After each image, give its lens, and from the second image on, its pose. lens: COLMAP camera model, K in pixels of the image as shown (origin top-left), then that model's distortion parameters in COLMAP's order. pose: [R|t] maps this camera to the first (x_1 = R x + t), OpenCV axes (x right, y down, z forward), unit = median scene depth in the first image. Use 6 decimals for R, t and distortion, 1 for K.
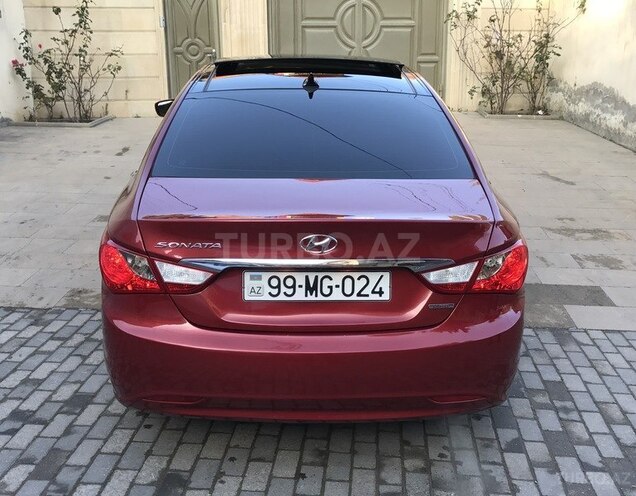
lens RADIAL K [[730.9, 0, 318.0], [0, 730.9, 248.0], [0, 0, 1]] dist [0.026044, 0.017321]
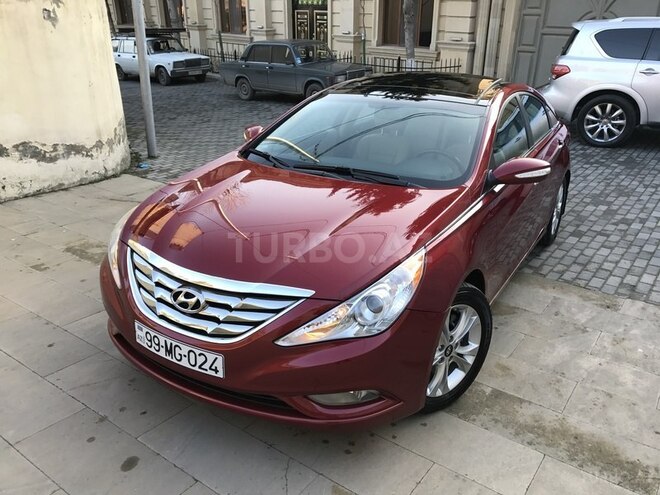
lens RADIAL K [[545.8, 0, 330.0], [0, 545.8, 247.5], [0, 0, 1]] dist [0.001594, -0.007012]
pose [[-0.842116, -0.216290, 0.494024, -0.380754], [0.135531, 0.801775, 0.582055, -0.562354], [-0.521989, 0.557113, -0.645873, 1.785360]]
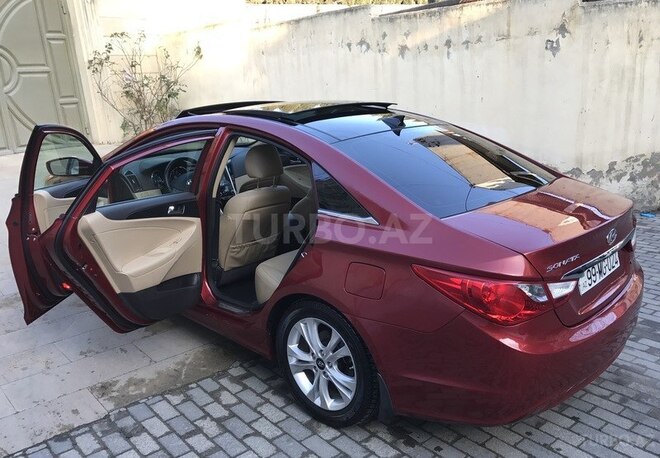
lens RADIAL K [[574.3, 0, 329.4], [0, 574.3, 241.1], [0, 0, 1]] dist [0.008271, 0.009432]
pose [[0.706122, -0.228549, 0.670192, -0.589565], [0.228742, 0.969358, 0.089566, -0.115088], [-0.670126, 0.090056, 0.736764, 0.321586]]
